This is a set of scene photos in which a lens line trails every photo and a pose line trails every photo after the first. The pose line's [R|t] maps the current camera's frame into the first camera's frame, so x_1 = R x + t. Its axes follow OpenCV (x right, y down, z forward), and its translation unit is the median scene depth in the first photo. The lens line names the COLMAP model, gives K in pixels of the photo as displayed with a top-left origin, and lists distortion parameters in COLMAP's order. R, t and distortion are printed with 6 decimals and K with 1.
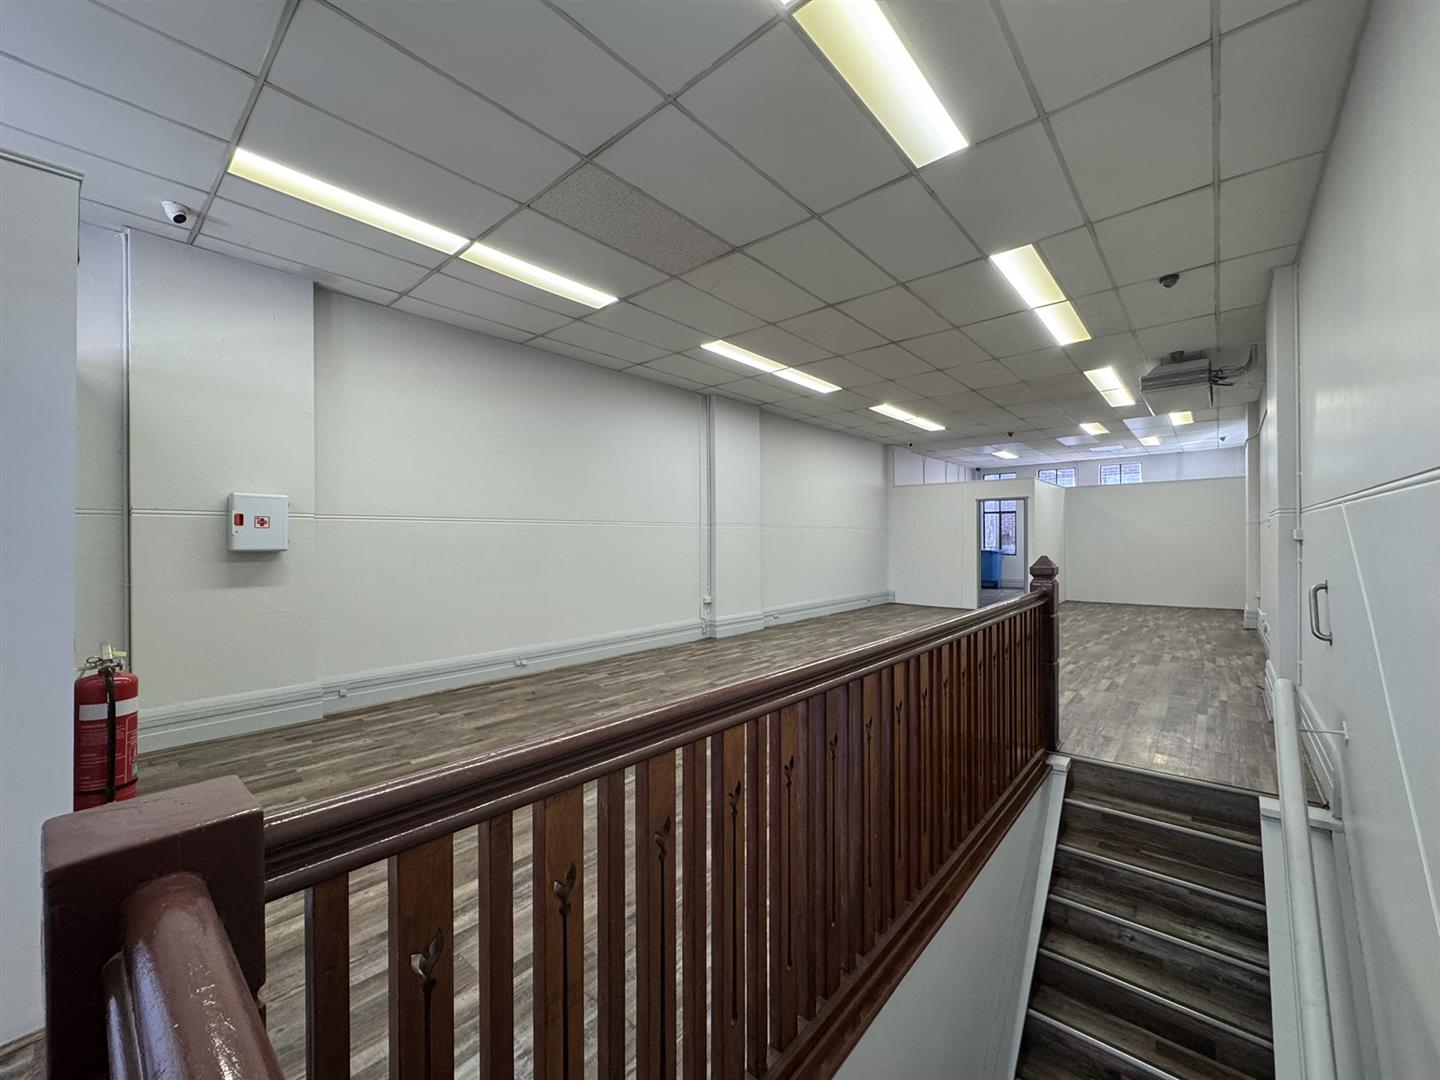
lens RADIAL K [[576.6, 0, 717.6], [0, 576.6, 540.8], [0, 0, 1]] dist [-0.000661, 0.000296]
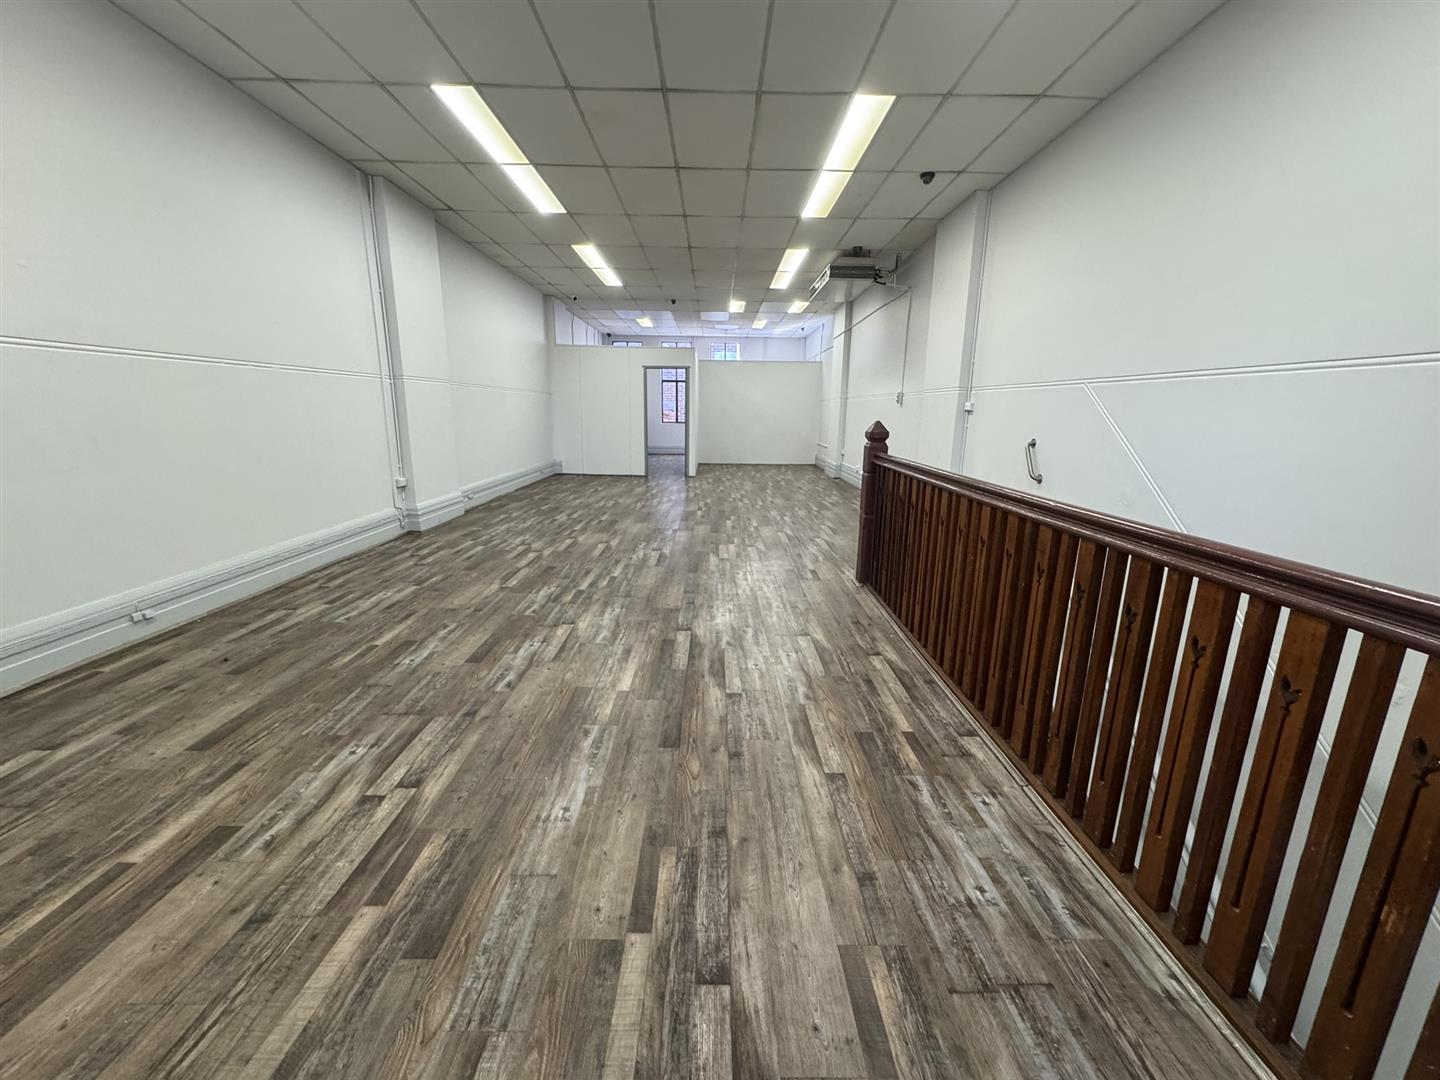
lens RADIAL K [[576.6, 0, 720.9], [0, 576.6, 541.4], [0, 0, 1]] dist [-0.000661, 0.000296]
pose [[0.744826, -0.131189, 0.654235, -0.272137], [-0.019384, 0.975814, 0.217741, 0.010123], [-0.666977, -0.174861, 0.724269, 0.232818]]
